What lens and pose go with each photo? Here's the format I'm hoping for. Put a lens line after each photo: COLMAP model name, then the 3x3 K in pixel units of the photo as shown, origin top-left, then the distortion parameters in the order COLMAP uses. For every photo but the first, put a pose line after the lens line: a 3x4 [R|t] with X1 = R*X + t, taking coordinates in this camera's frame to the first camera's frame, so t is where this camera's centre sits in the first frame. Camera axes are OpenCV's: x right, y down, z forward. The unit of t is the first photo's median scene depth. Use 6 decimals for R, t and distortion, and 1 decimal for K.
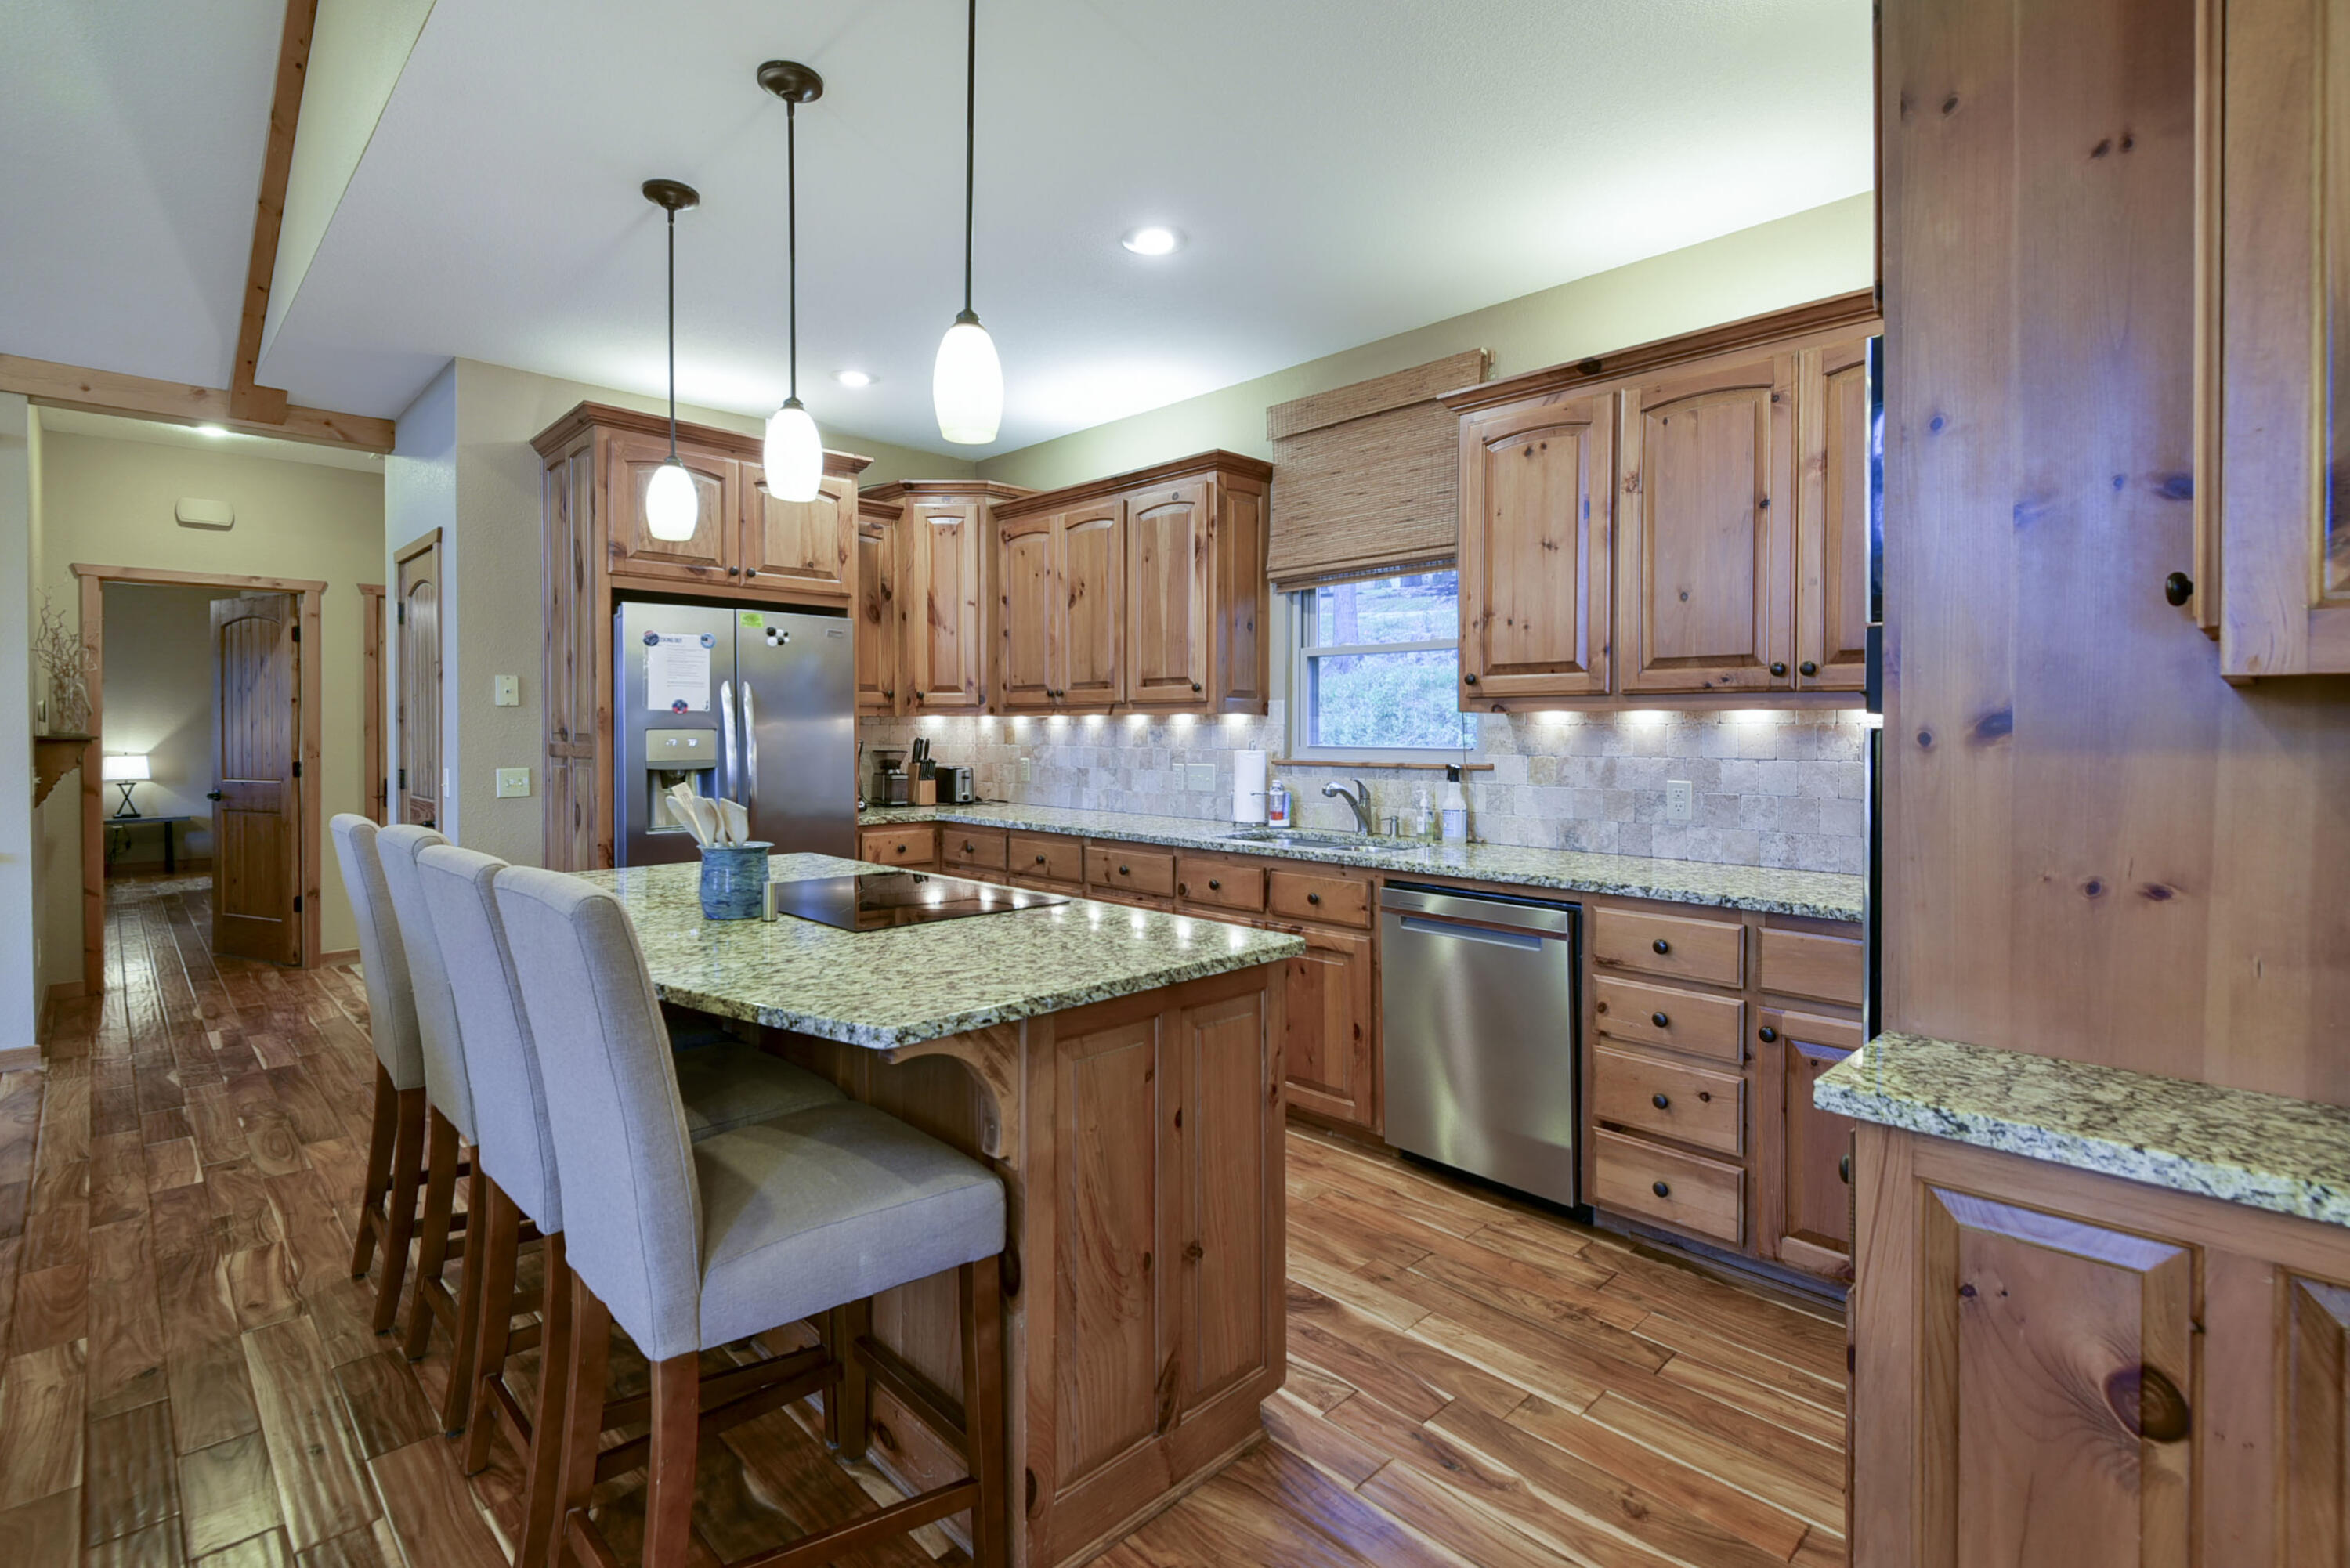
lens RADIAL K [[1086.4, 0, 1203.2], [0, 1086.4, 753.5], [0, 0, 1]] dist [0.018201, -0.012900]
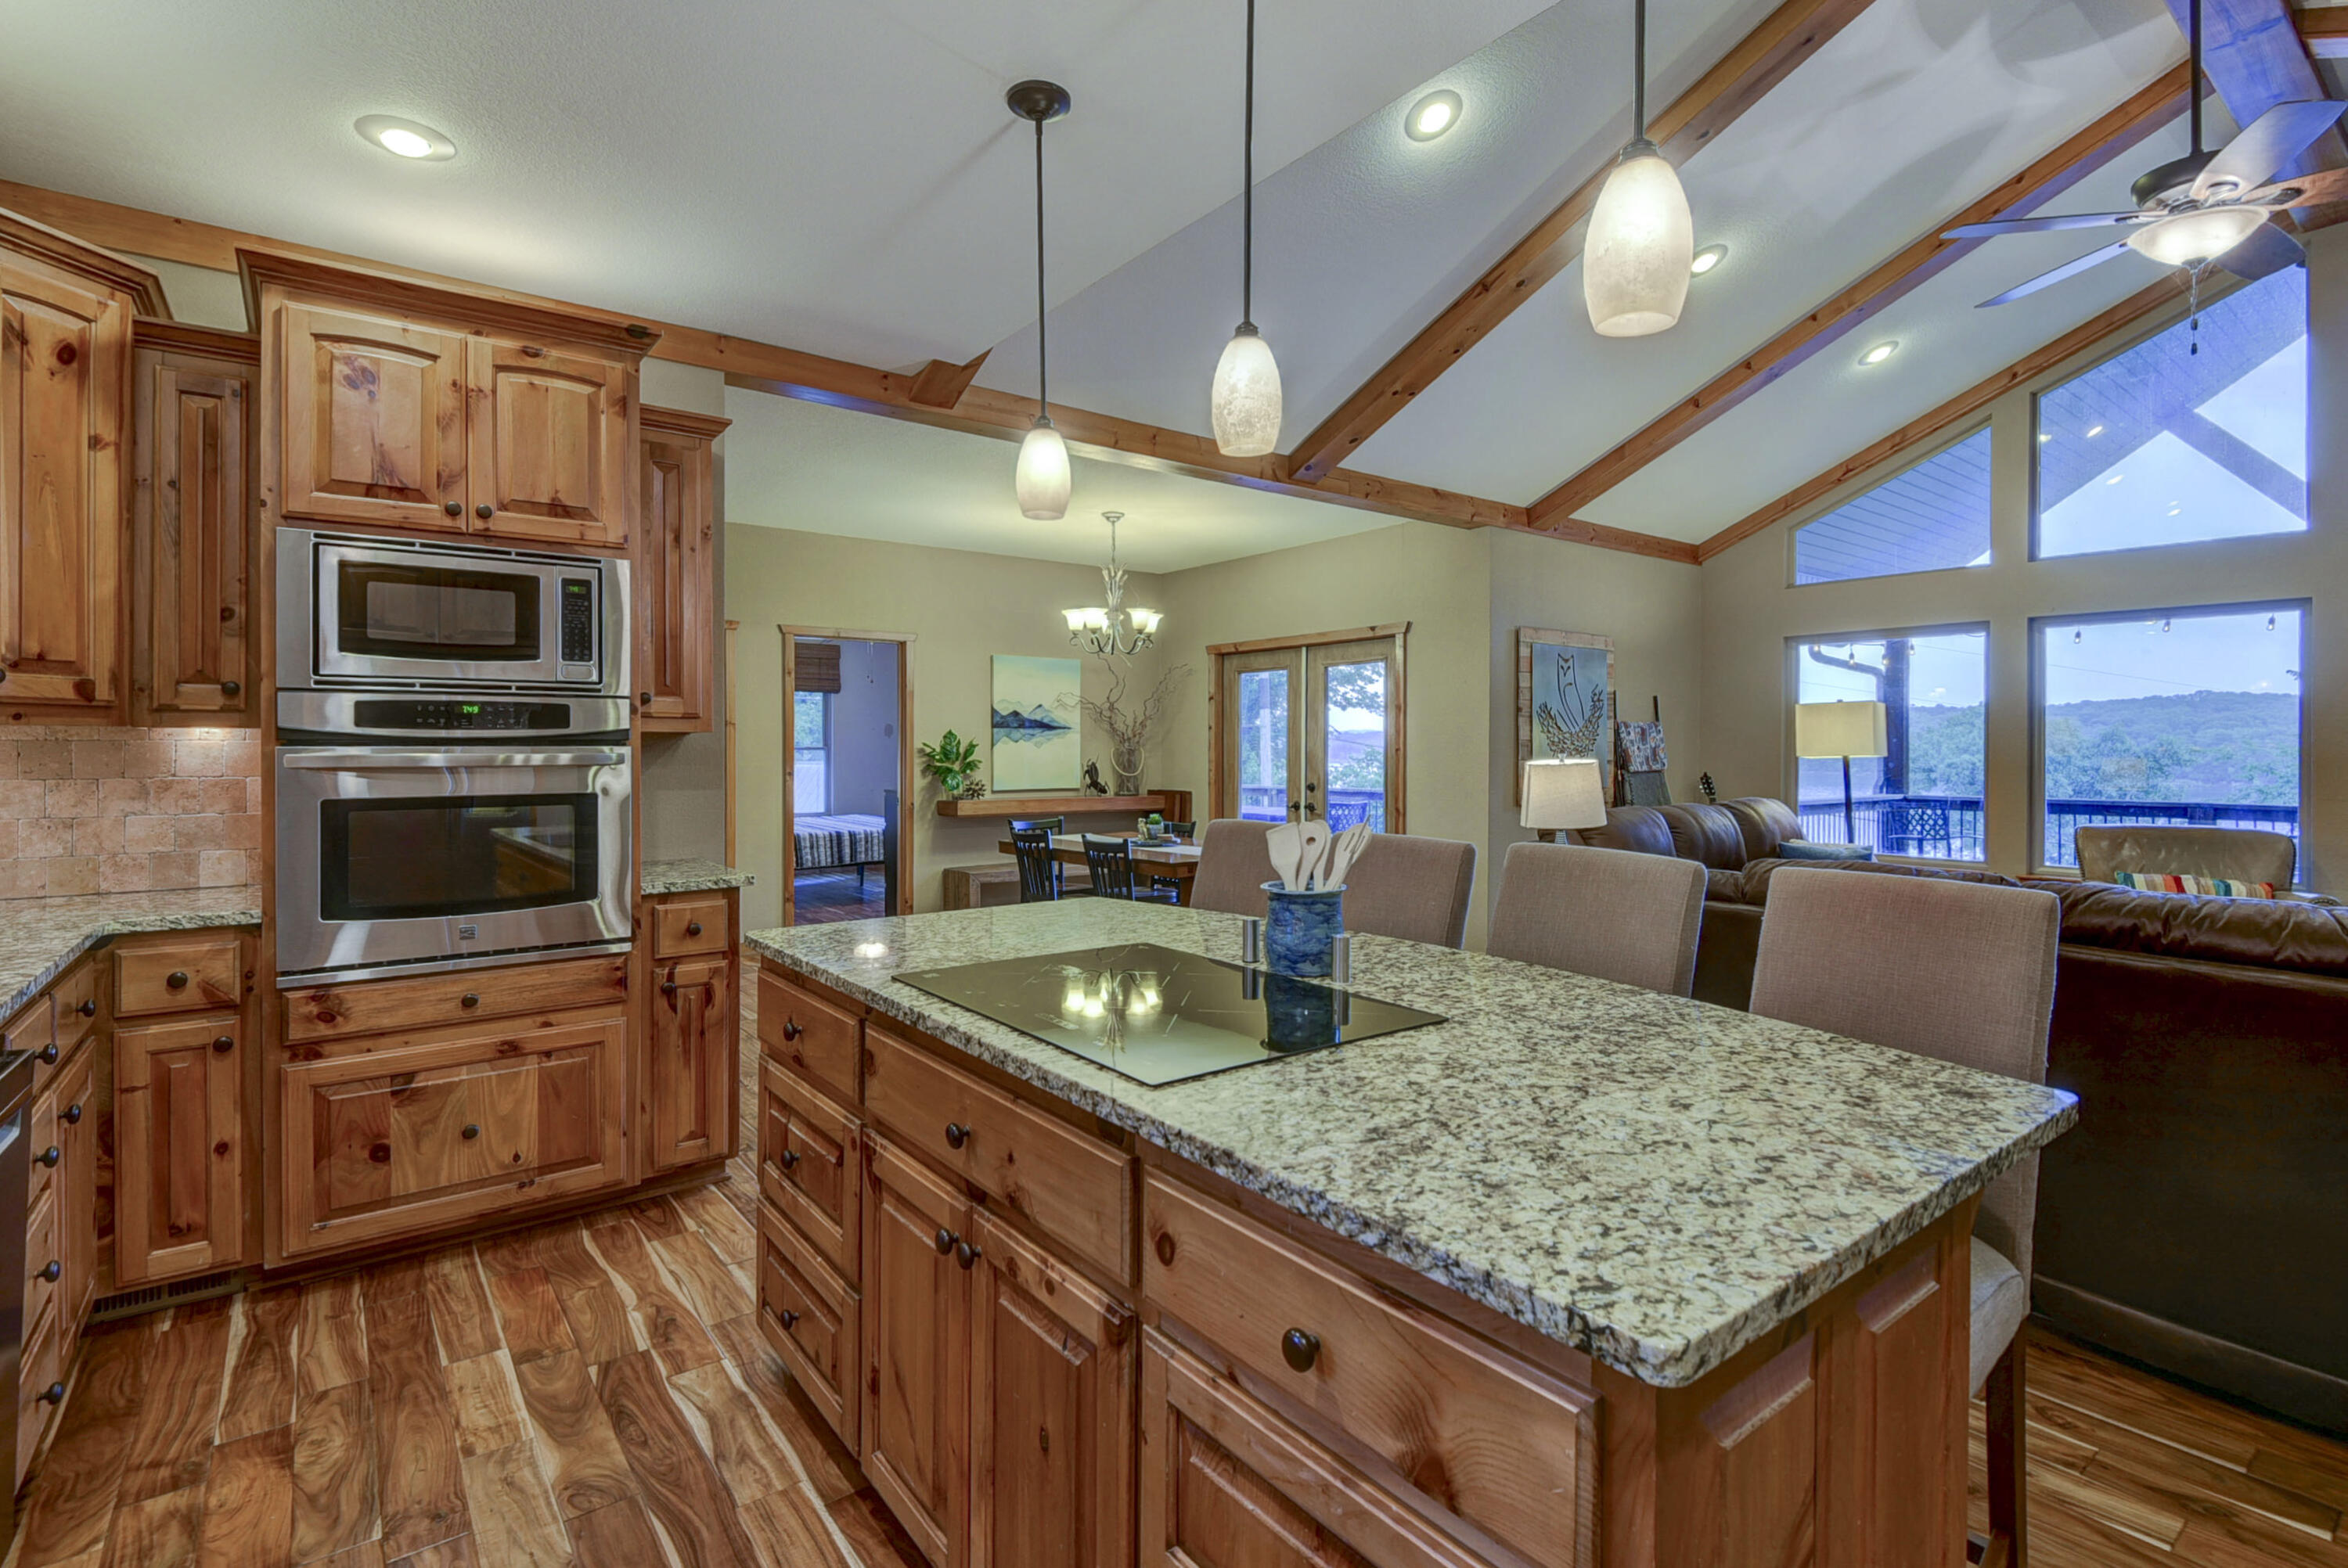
lens RADIAL K [[1085.4, 0, 1173.8], [0, 1085.4, 739.3], [0, 0, 1]] dist [0.018201, -0.012900]
pose [[-0.991597, -0.000811, 0.129359, -0.231858], [0.000779, 0.999925, 0.012235, -0.021252], [-0.129359, 0.012232, -0.991522, 0.955087]]
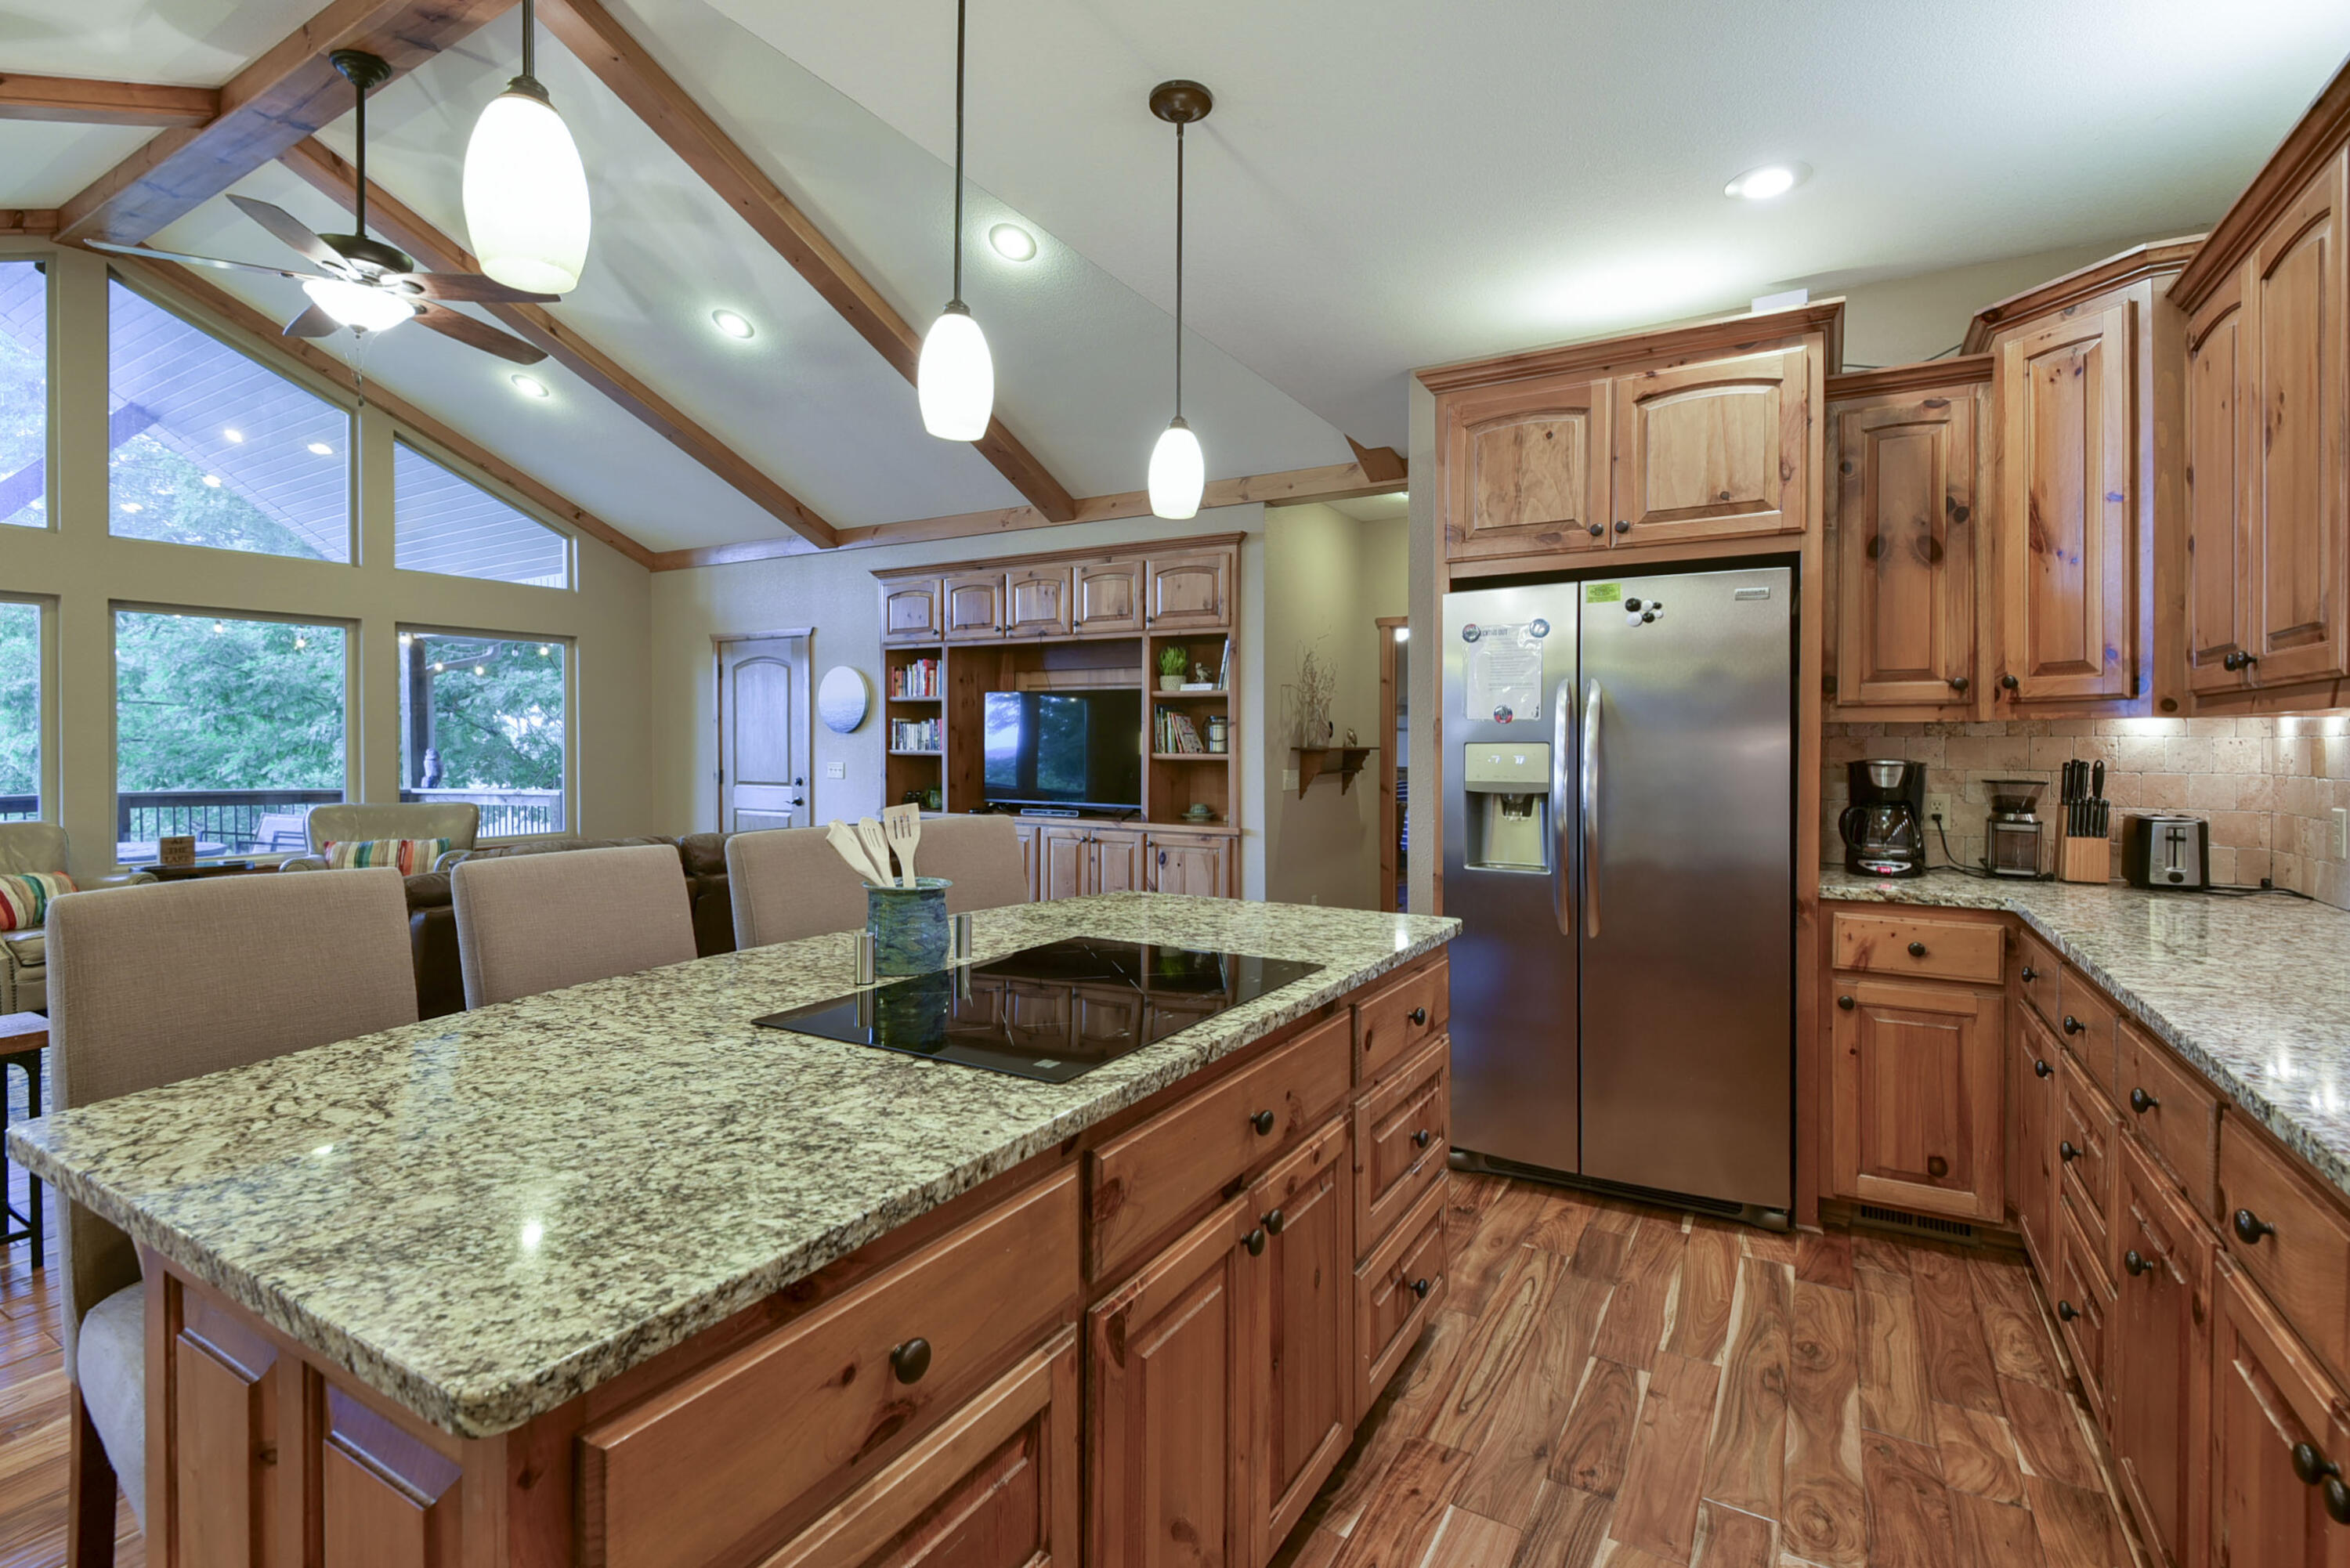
lens RADIAL K [[1086.4, 0, 1175.7], [0, 1086.4, 750.3], [0, 0, 1]] dist [0.018201, -0.012900]
pose [[0.242882, 0.004875, -0.970044, 0.216184], [-0.022222, 0.999753, -0.000540, -0.010689], [0.969801, 0.021687, 0.242930, 0.541051]]
